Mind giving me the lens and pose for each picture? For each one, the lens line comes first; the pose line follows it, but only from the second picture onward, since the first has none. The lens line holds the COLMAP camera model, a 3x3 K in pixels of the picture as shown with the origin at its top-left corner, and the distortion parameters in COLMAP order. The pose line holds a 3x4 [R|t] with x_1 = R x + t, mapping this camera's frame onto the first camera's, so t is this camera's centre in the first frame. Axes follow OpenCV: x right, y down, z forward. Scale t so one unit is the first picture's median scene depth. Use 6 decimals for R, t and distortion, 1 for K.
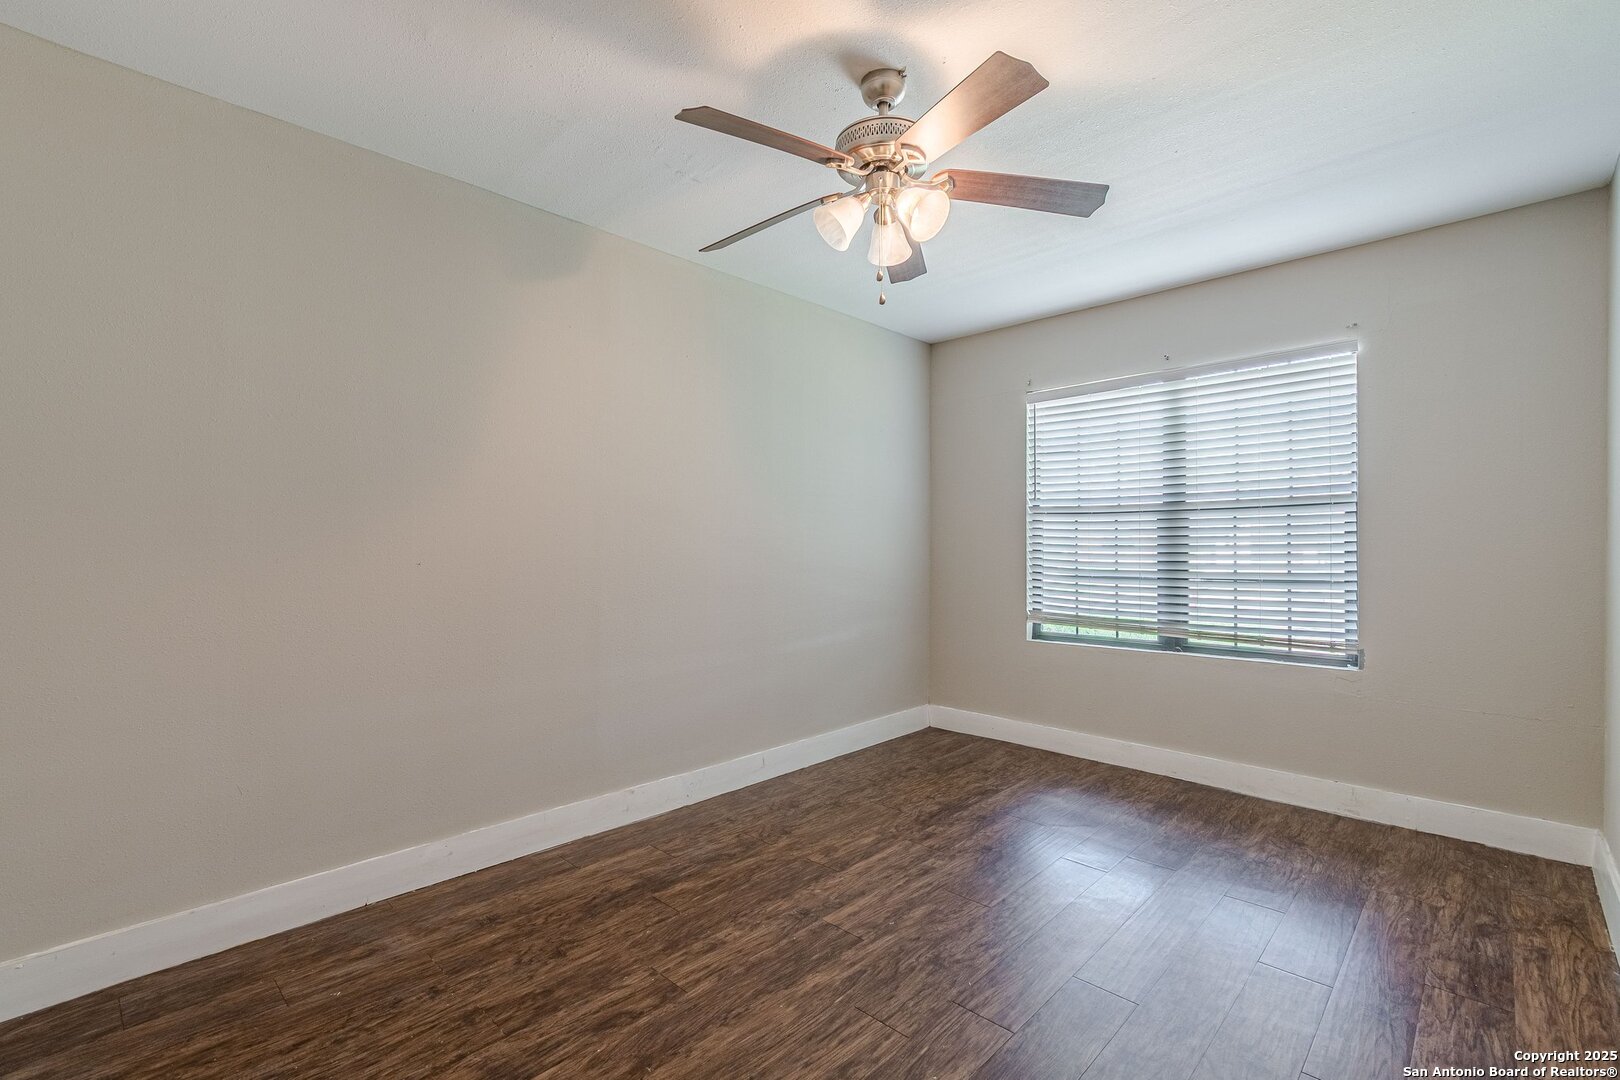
lens RADIAL K [[727.3, 0, 810.6], [0, 727.3, 544.4], [0, 0, 1]] dist [0.002225, -0.001380]
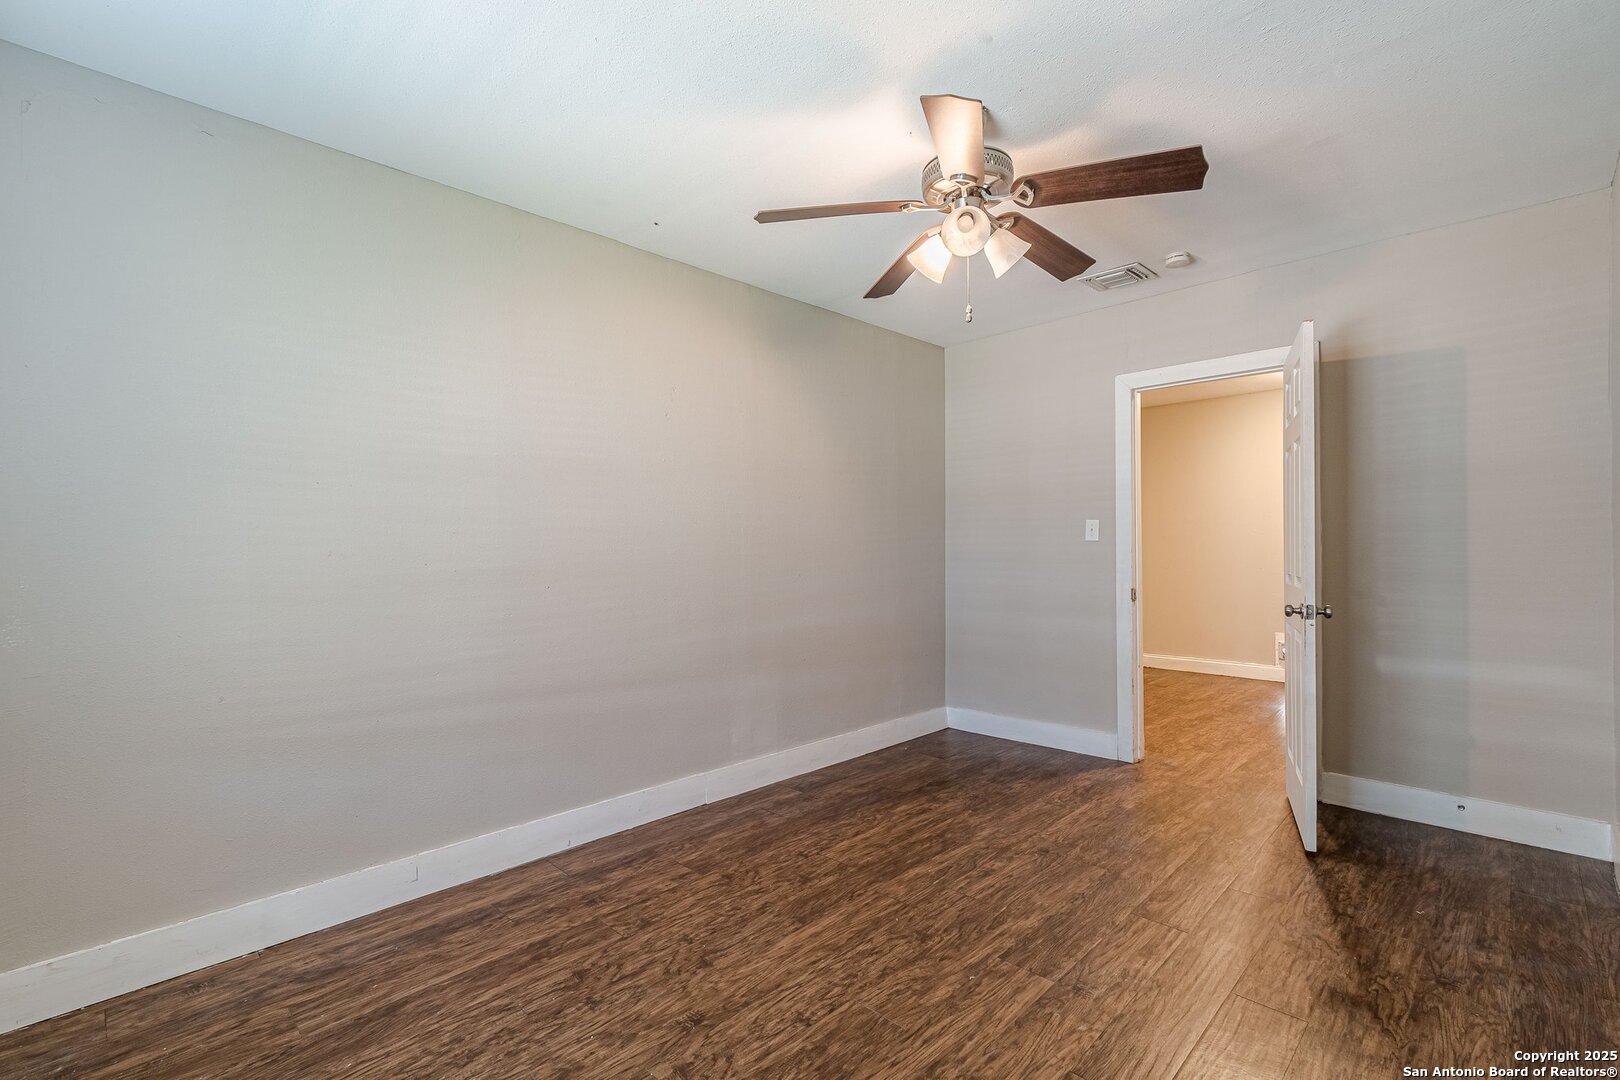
lens RADIAL K [[727.3, 0, 810.8], [0, 727.3, 540.3], [0, 0, 1]] dist [0.002225, -0.001380]
pose [[-0.999764, 0.010146, 0.019230, 0.306580], [0.009998, 0.999920, -0.007755, -0.004101], [-0.019307, -0.007560, -0.999785, 2.036336]]
